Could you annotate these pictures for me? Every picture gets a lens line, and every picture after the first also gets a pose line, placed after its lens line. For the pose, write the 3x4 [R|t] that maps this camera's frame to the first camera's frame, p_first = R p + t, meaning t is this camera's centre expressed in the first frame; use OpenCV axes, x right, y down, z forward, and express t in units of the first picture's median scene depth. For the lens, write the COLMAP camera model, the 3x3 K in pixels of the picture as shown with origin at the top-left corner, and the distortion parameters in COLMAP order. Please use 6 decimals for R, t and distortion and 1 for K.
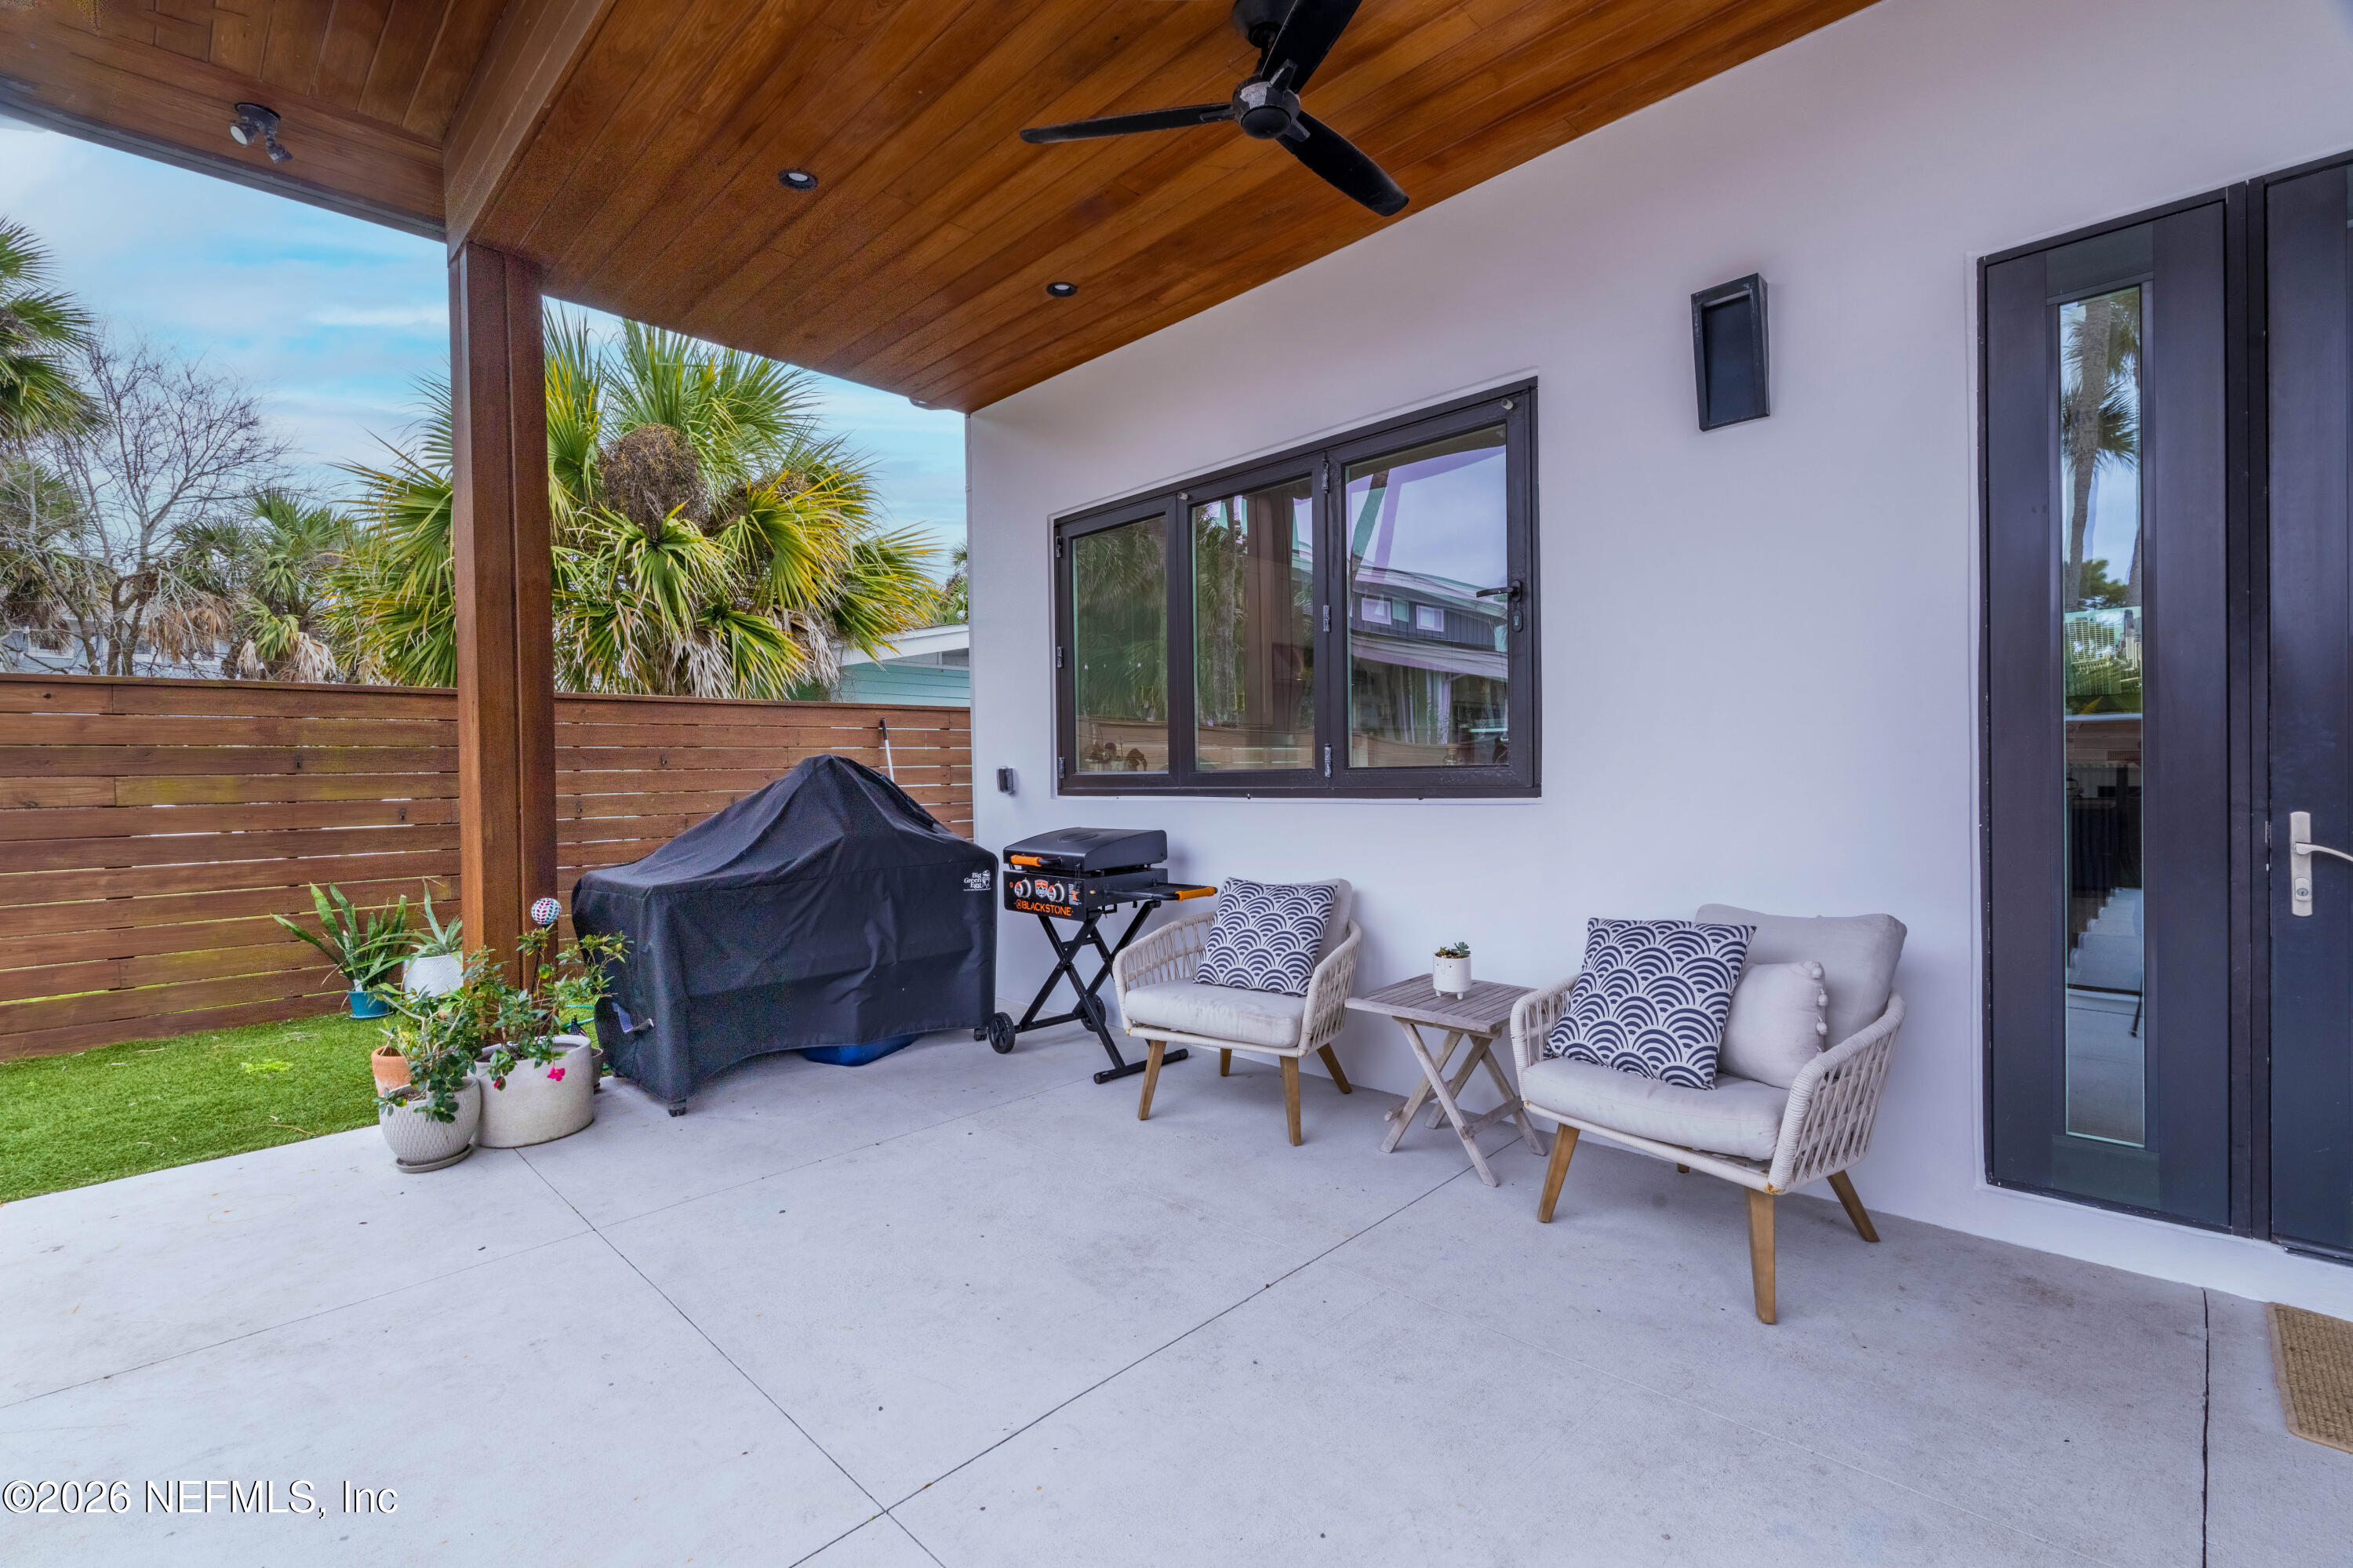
lens RADIAL K [[998.7, 0, 1204.7], [0, 998.7, 790.9], [0, 0, 1]] dist [0.001740, 0.000030]
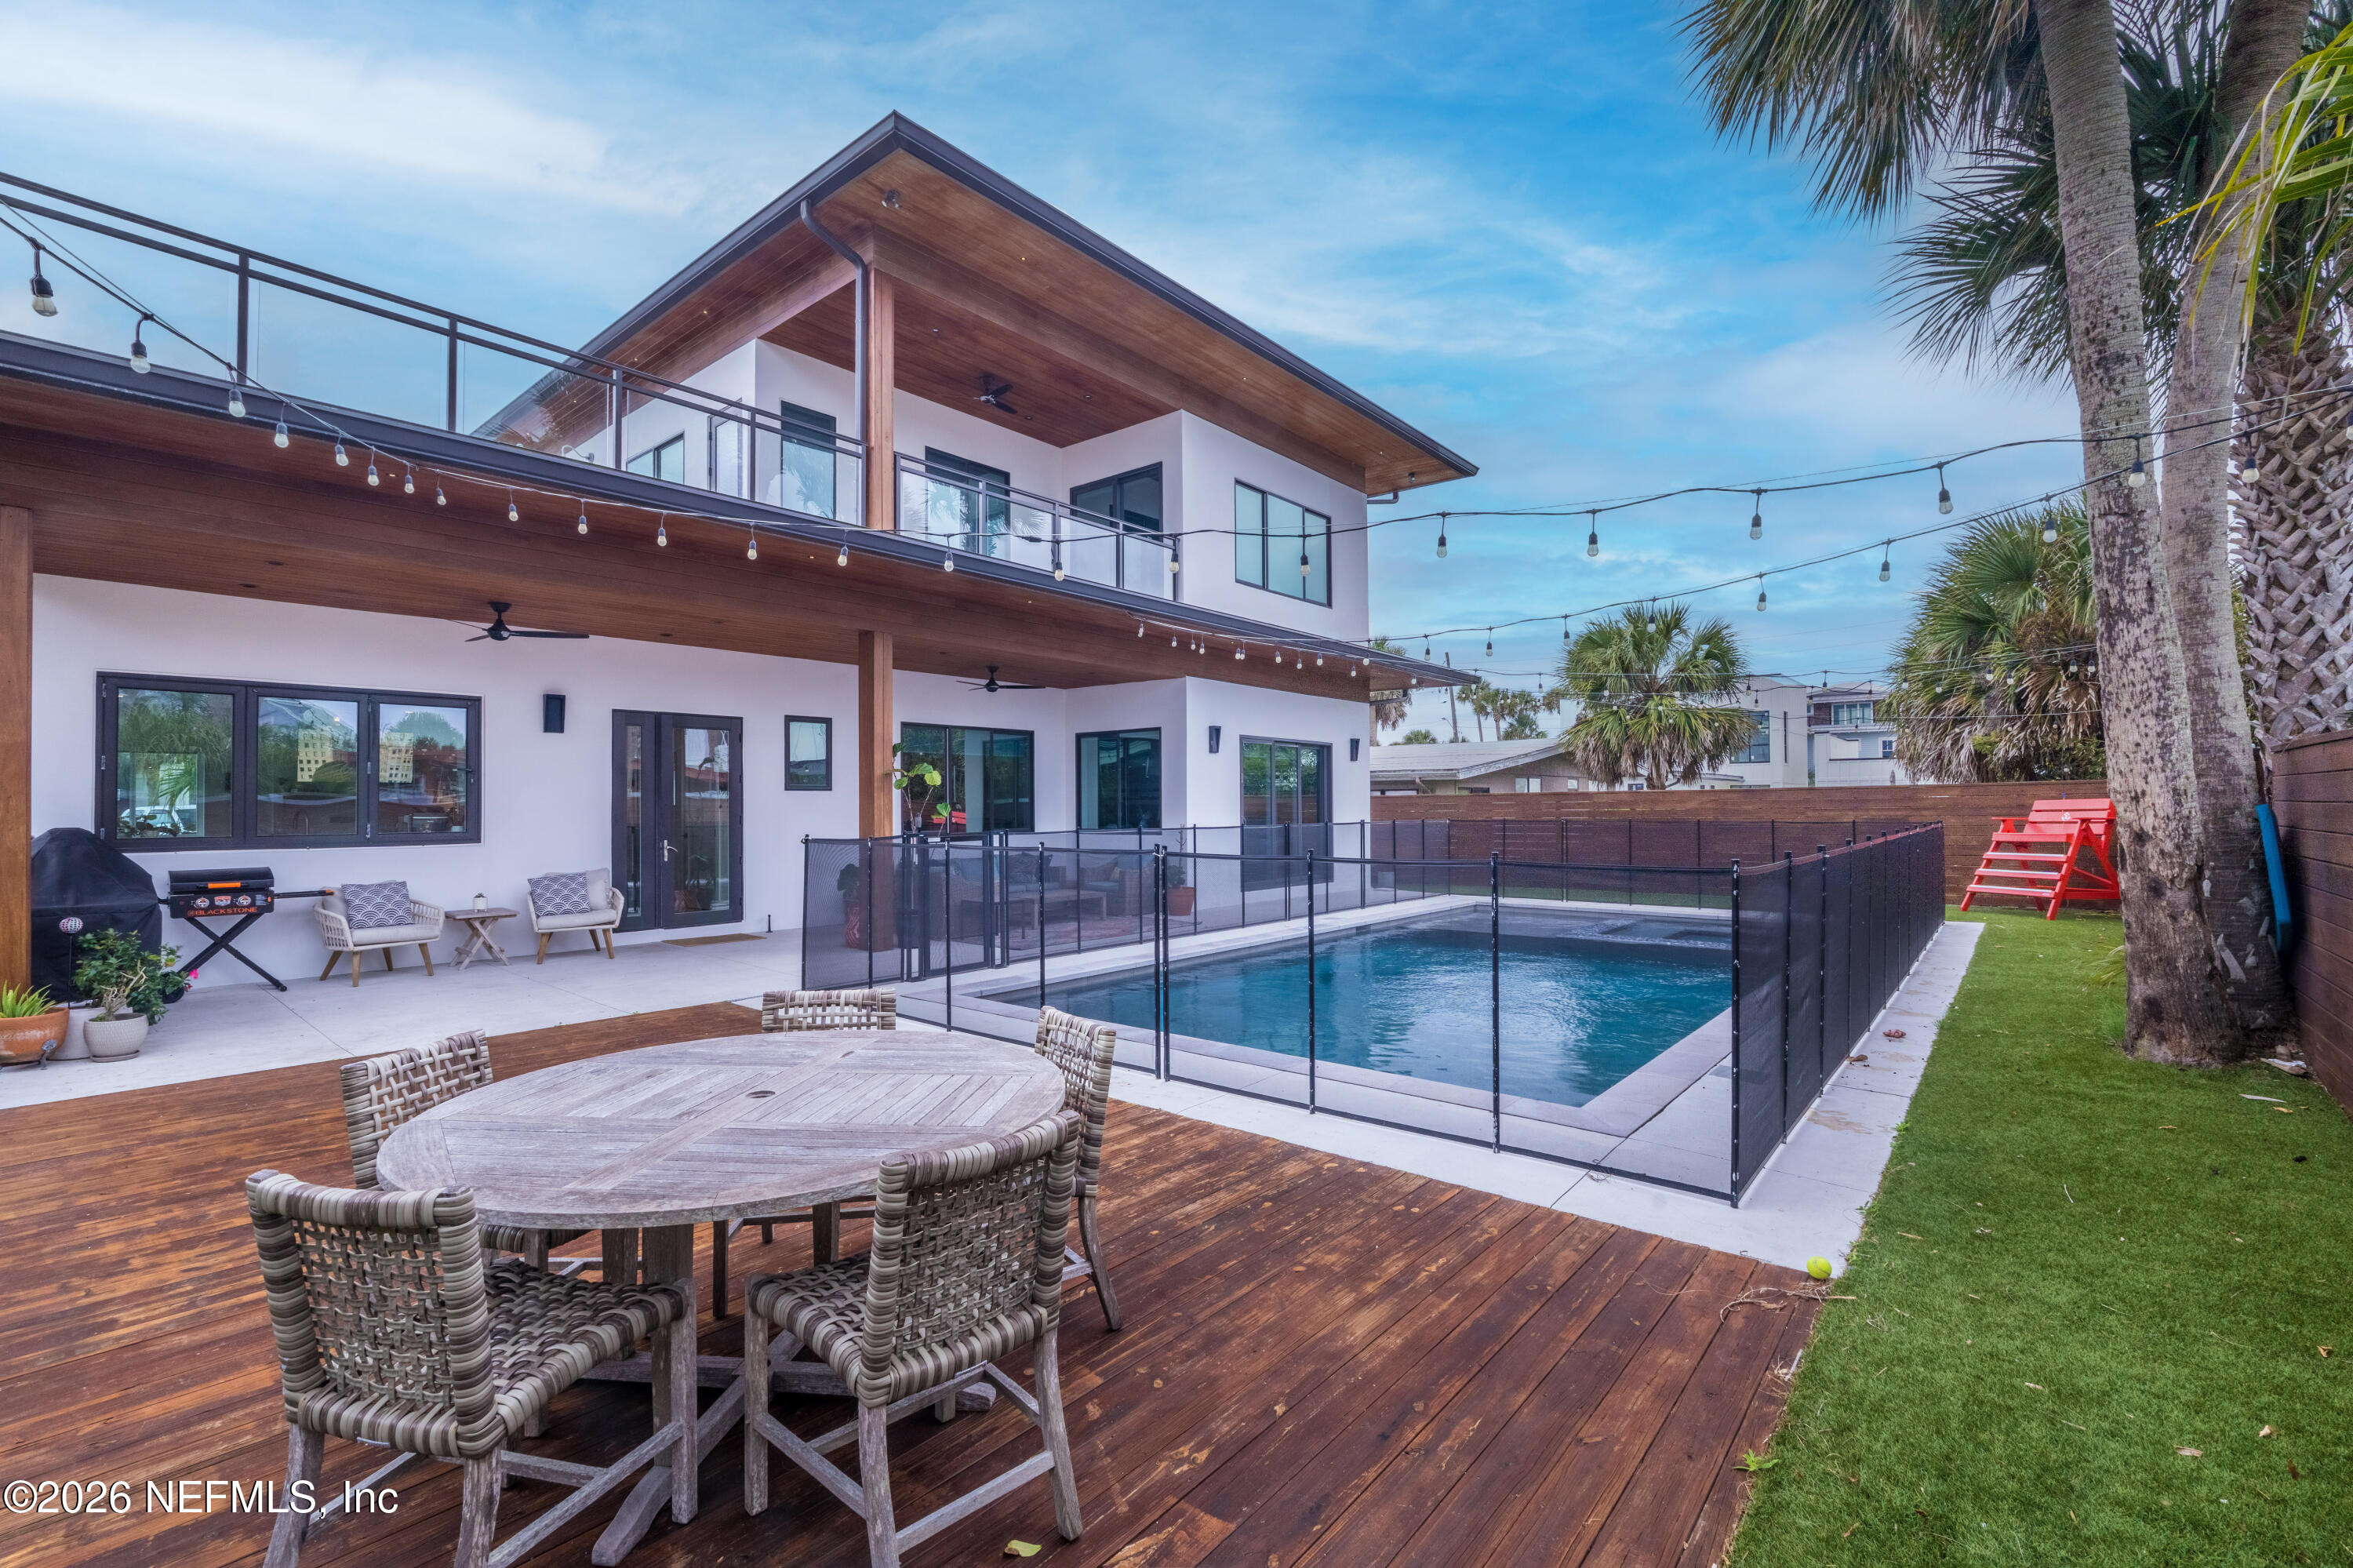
lens RADIAL K [[998.7, 0, 1204.7], [0, 998.7, 790.9], [0, 0, 1]] dist [0.001740, 0.000030]
pose [[-0.074968, 0.035136, 0.996567, -2.673696], [0.014596, 0.999311, -0.034135, -0.013541], [-0.997079, 0.011986, -0.075429, -0.853169]]
